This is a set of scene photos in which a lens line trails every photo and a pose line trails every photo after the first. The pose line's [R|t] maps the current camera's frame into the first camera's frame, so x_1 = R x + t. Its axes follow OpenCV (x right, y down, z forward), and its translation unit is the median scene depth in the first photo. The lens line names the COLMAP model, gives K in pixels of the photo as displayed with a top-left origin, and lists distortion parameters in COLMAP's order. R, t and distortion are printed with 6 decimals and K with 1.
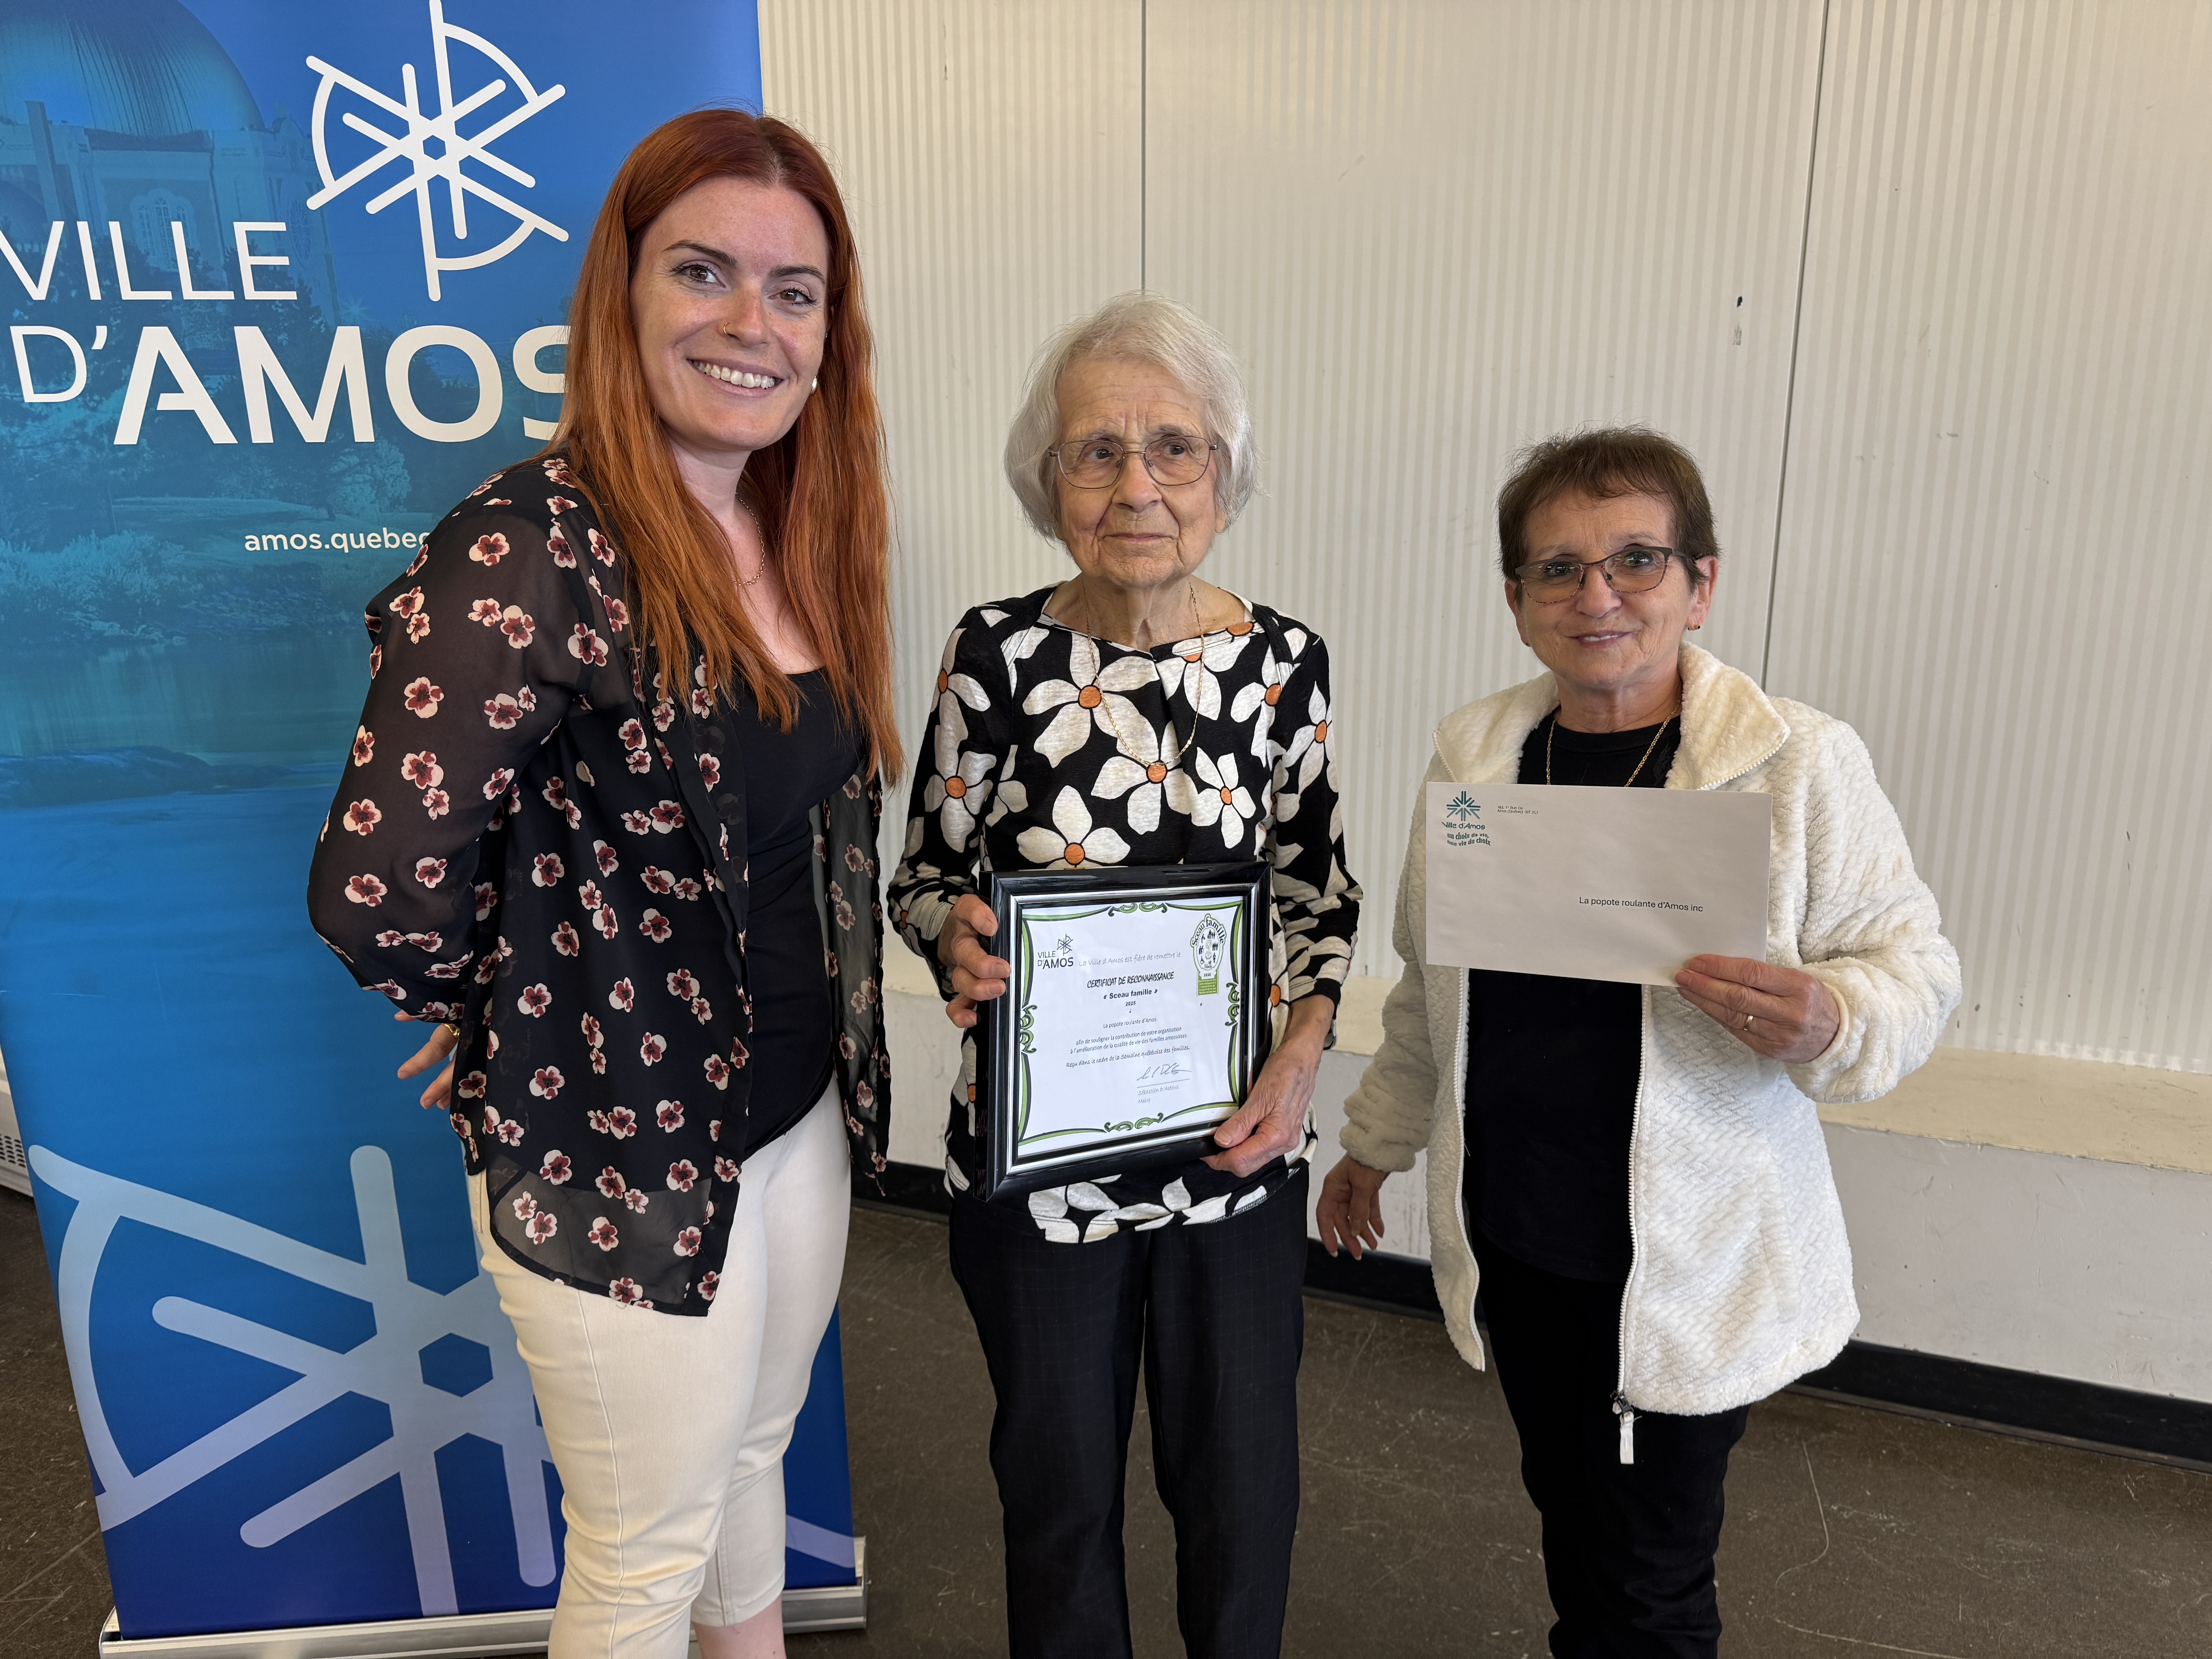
lens RADIAL K [[1571.6, 0, 1102.2], [0, 1571.6, 835.3], [0, 0, 1]] dist [0.000795, -0.009292]
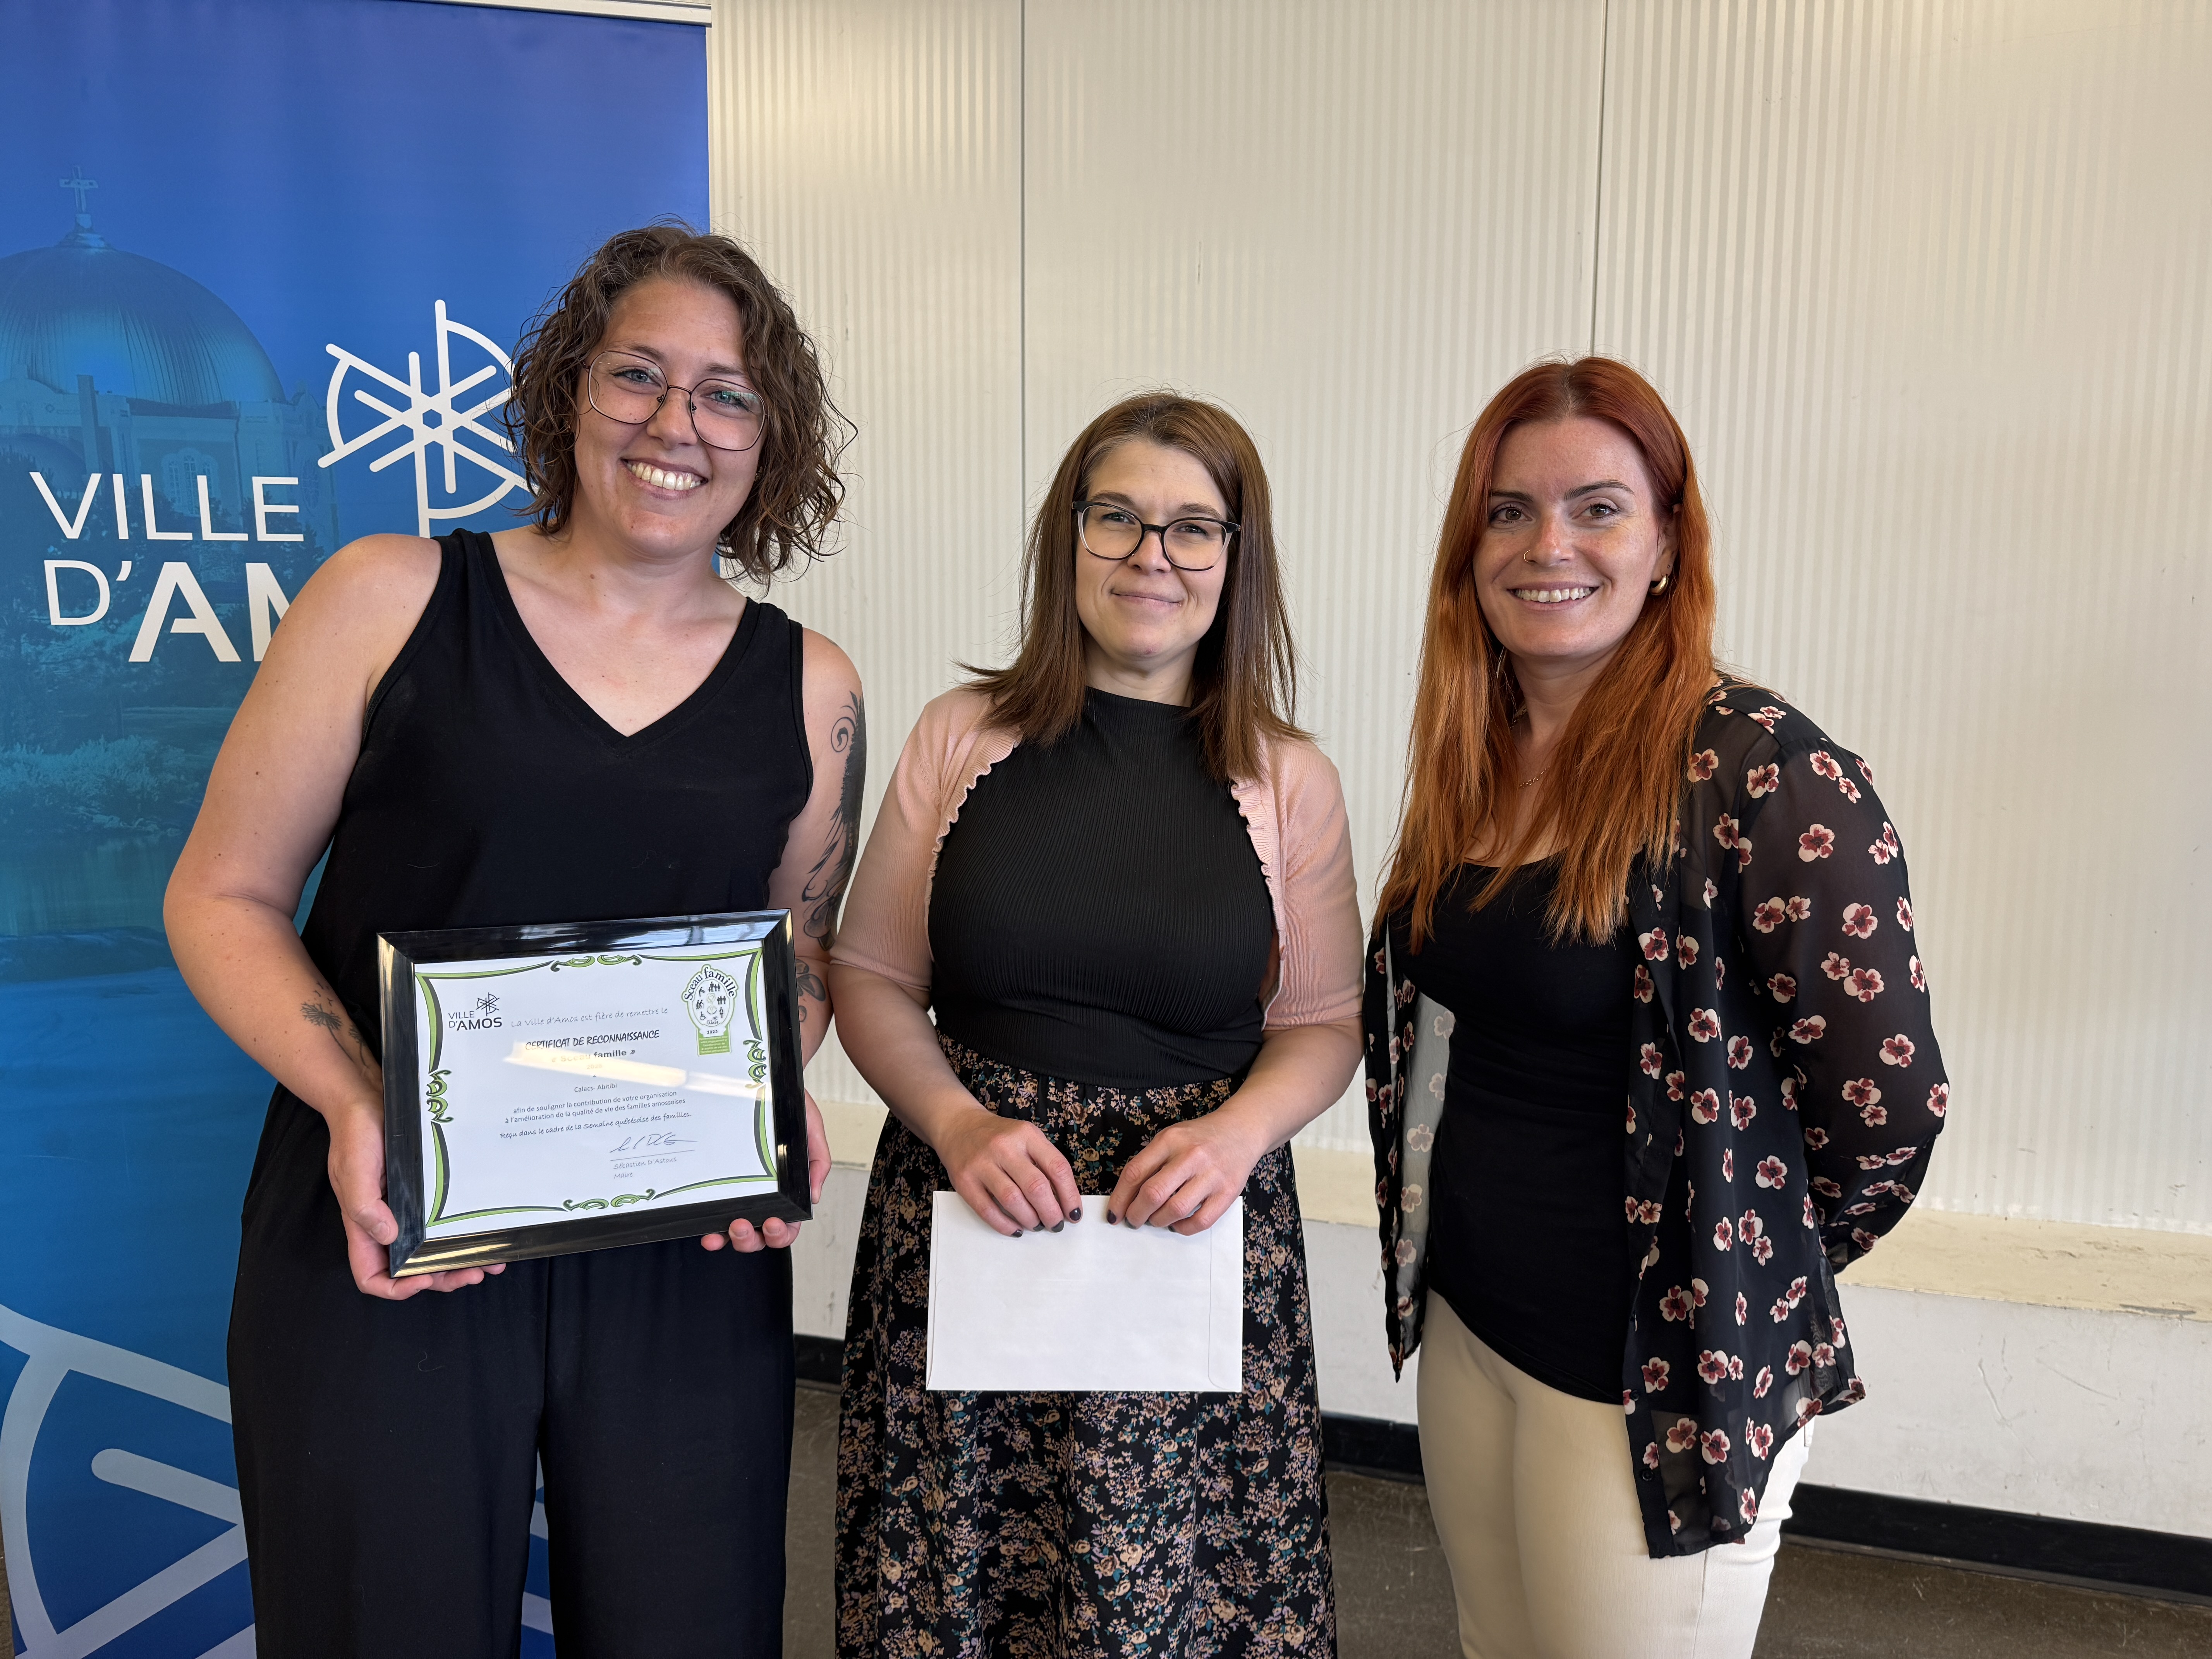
lens RADIAL K [[1571.0, 0, 1106.5], [0, 1571.0, 841.0], [0, 0, 1]] dist [0.002043, -0.008920]
pose [[0.996429, -0.000220, 0.084431, -0.017268], [0.010268, 0.992890, -0.118595, 0.022492], [-0.083805, 0.119038, 0.989347, -0.167616]]
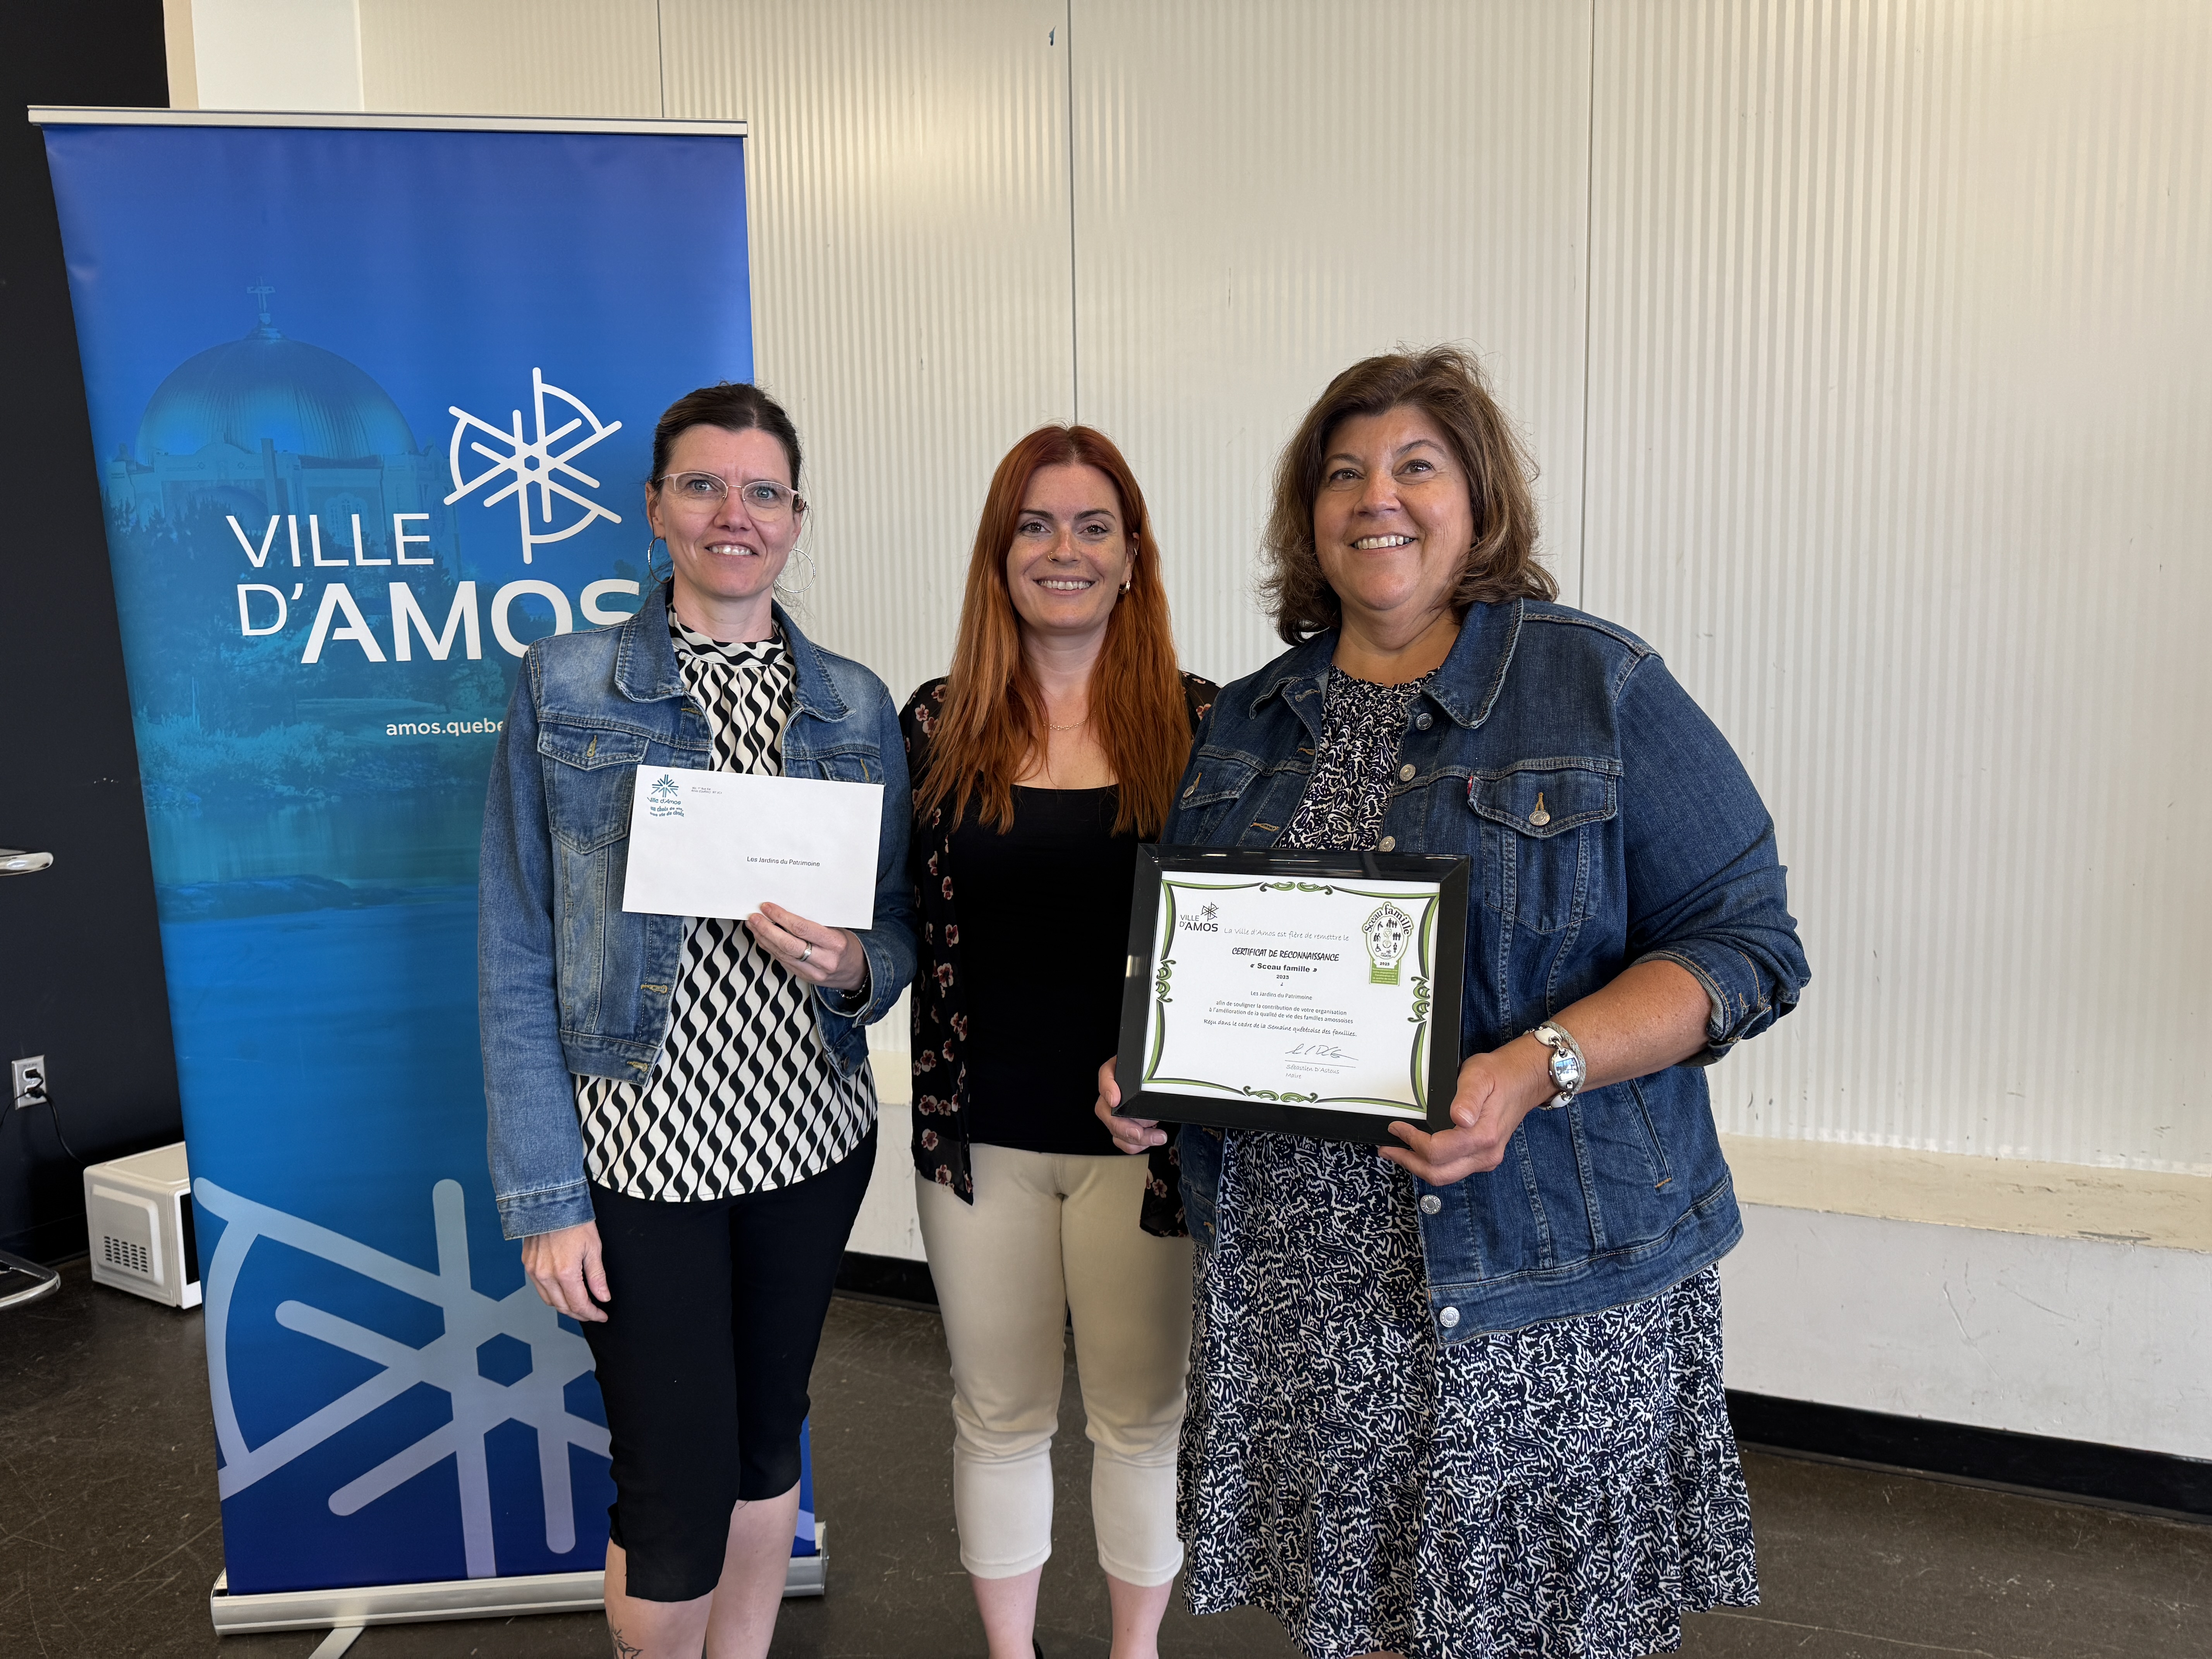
lens RADIAL K [[1580.4, 0, 1108.3], [0, 1580.4, 819.4], [0, 0, 1]] dist [0.004309, -0.009982]
pose [[0.999799, -0.010638, -0.016978, 0.128278], [0.008285, 0.991068, -0.133100, 0.088878], [0.018242, 0.132933, 0.990957, -0.389864]]
